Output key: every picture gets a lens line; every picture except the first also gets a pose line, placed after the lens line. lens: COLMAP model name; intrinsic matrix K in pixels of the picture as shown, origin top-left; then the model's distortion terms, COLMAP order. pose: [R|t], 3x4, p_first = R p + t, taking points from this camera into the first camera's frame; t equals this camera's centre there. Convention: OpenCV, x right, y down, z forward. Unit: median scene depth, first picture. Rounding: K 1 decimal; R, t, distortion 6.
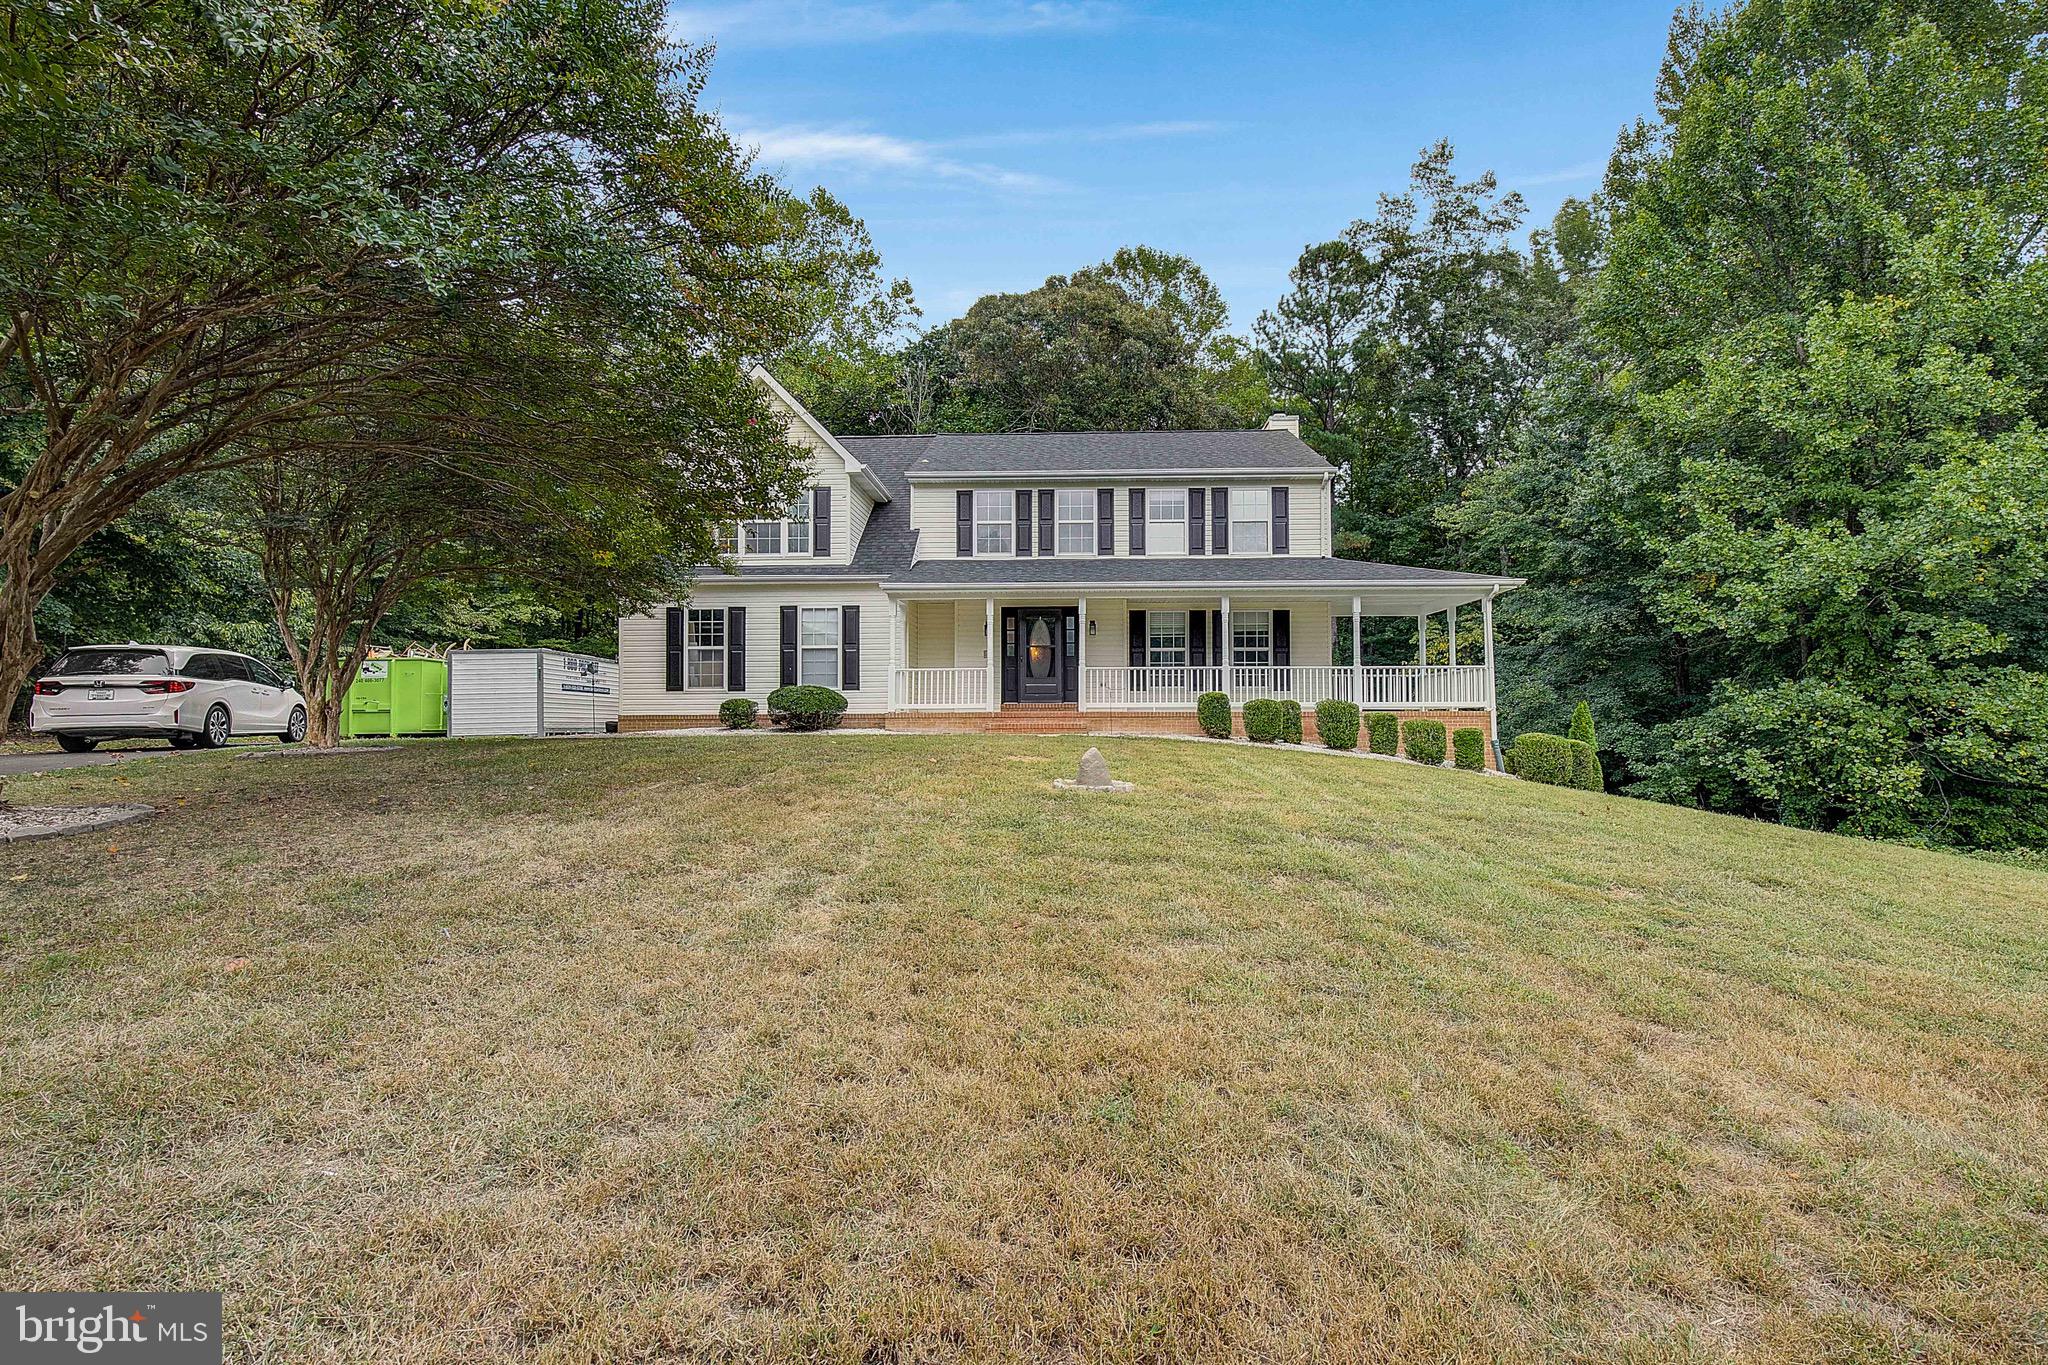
lens RADIAL K [[935.4, 0, 1053.0], [0, 935.4, 694.6], [0, 0, 1]] dist [-0.001379, -0.000244]
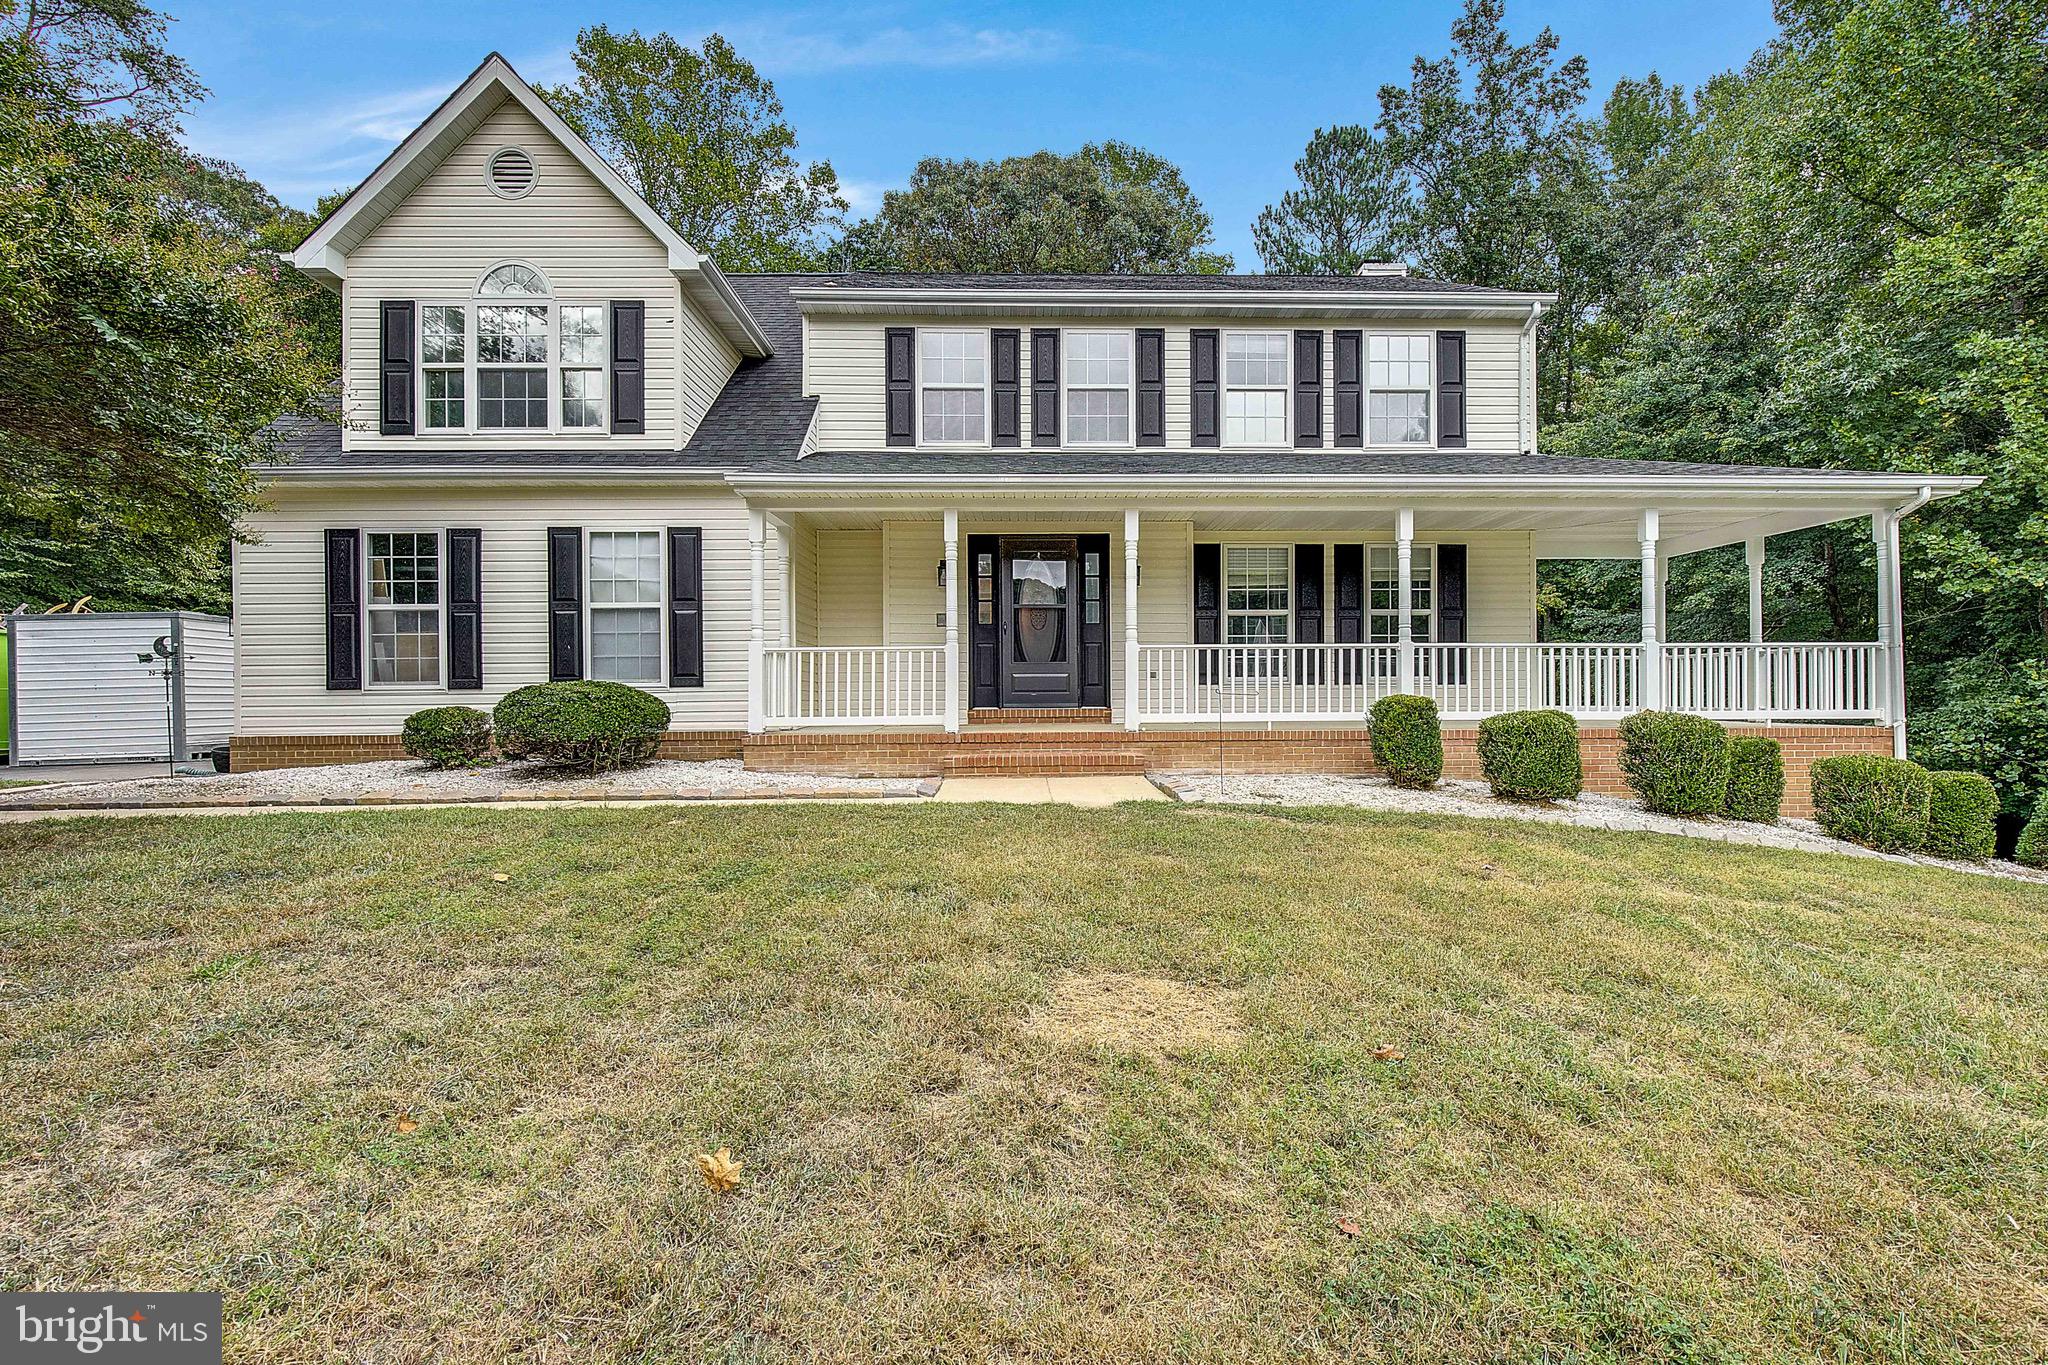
lens RADIAL K [[935.4, 0, 1053.0], [0, 935.4, 694.6], [0, 0, 1]] dist [-0.001379, -0.000244]
pose [[0.997977, -0.003706, 0.063463, -0.039526], [0.001832, 0.999561, 0.029563, -0.014993], [-0.063545, -0.029387, 0.997546, 0.431236]]
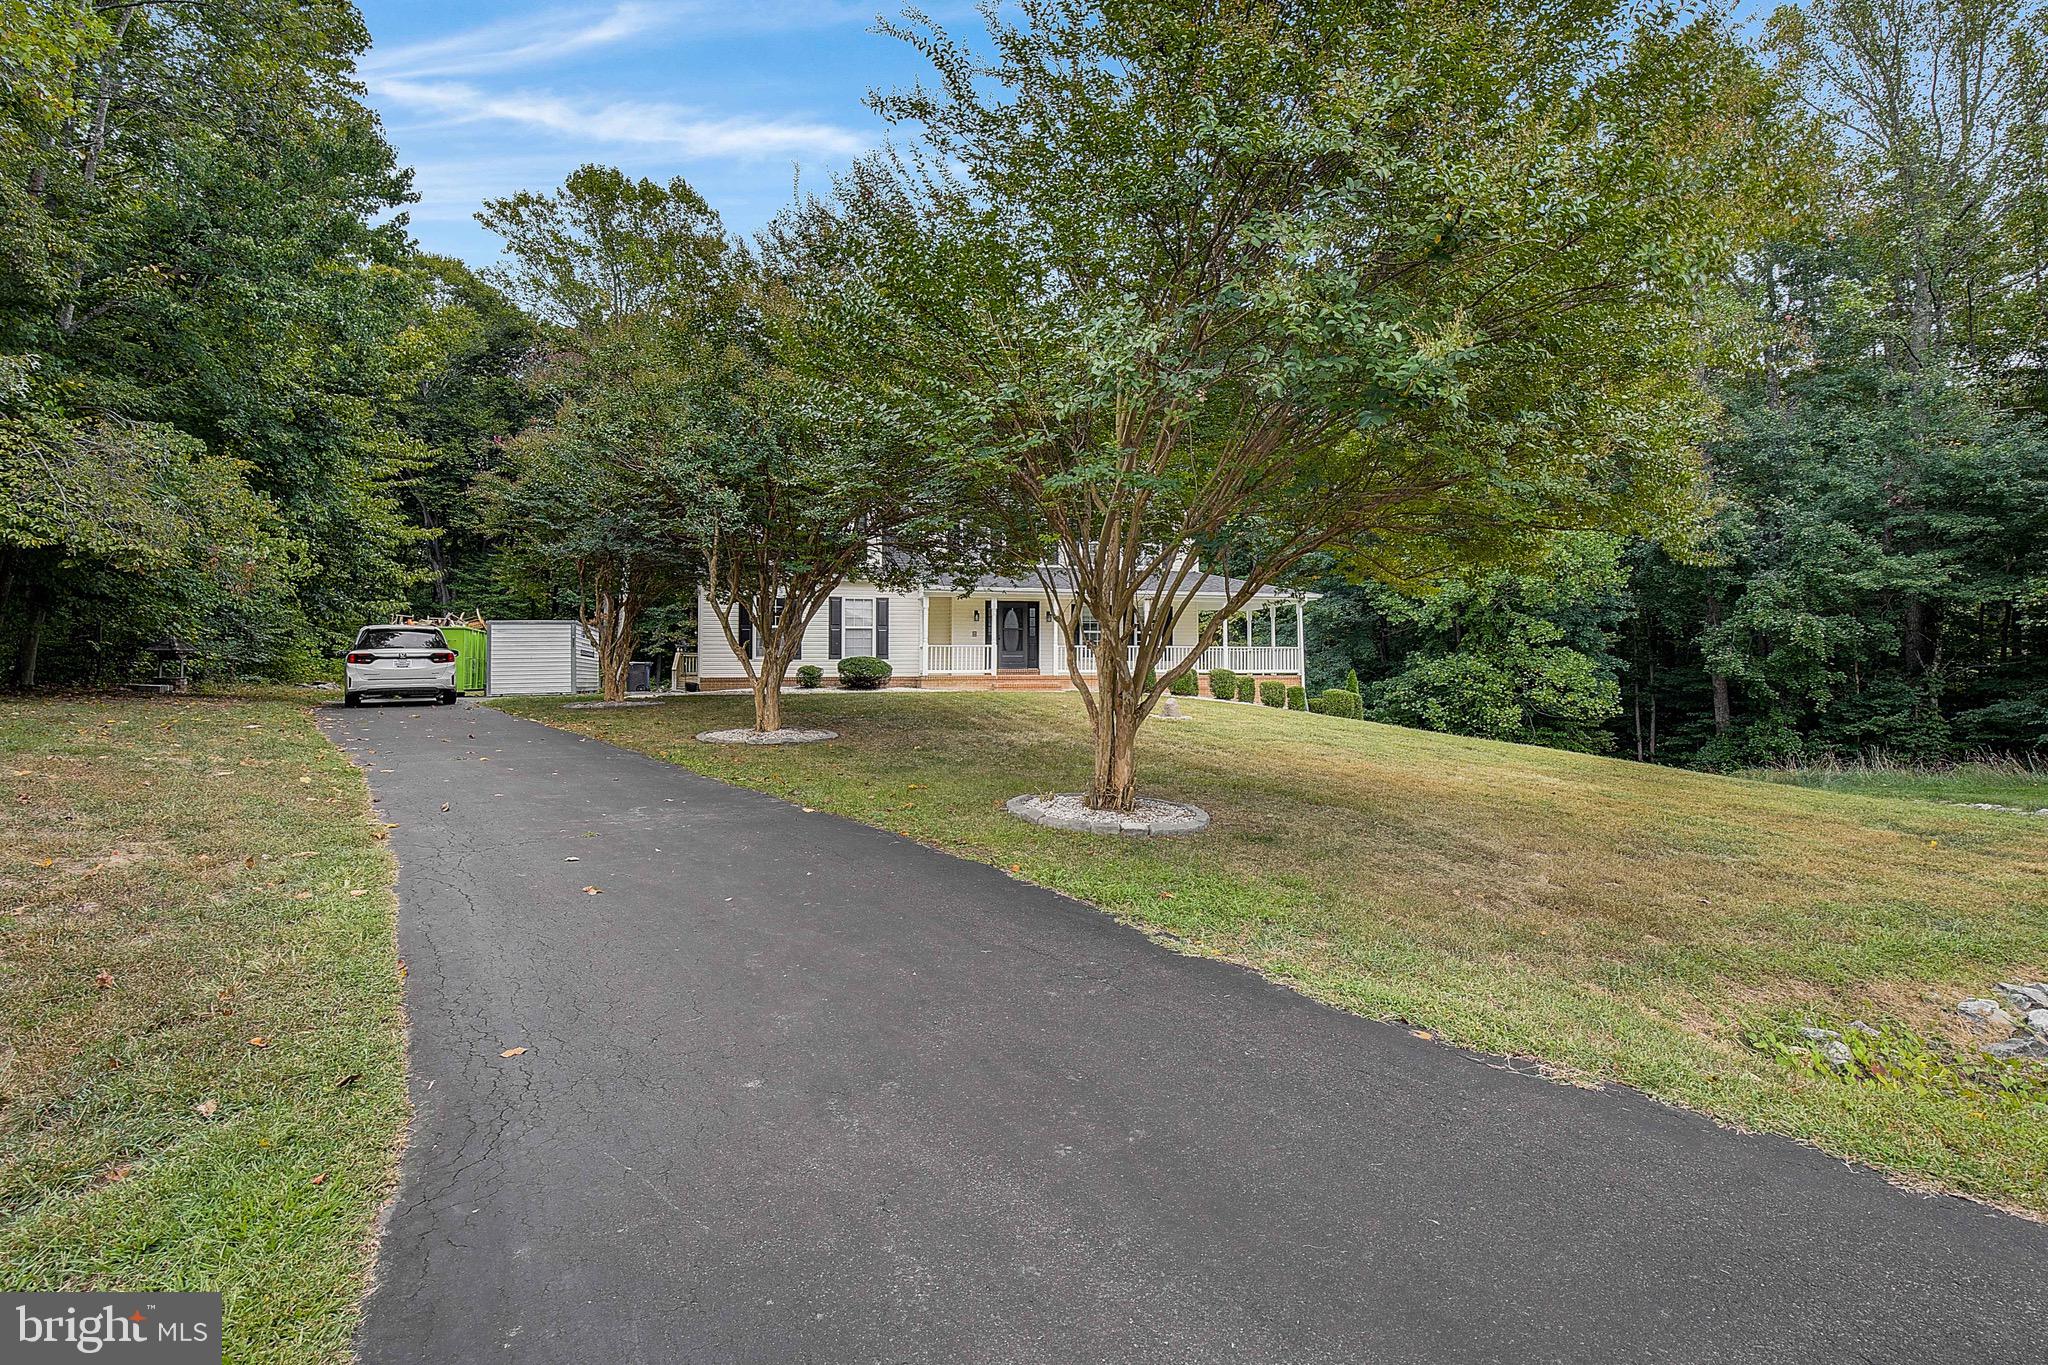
lens RADIAL K [[948.0, 0, 1059.3], [0, 948.0, 647.4], [0, 0, 1]] dist [0.000564, 0.000006]
pose [[0.957705, 0.008435, 0.287628, -0.348015], [-0.007659, 0.999963, -0.003822, -0.017790], [-0.287649, 0.001457, 0.957735, -0.385149]]
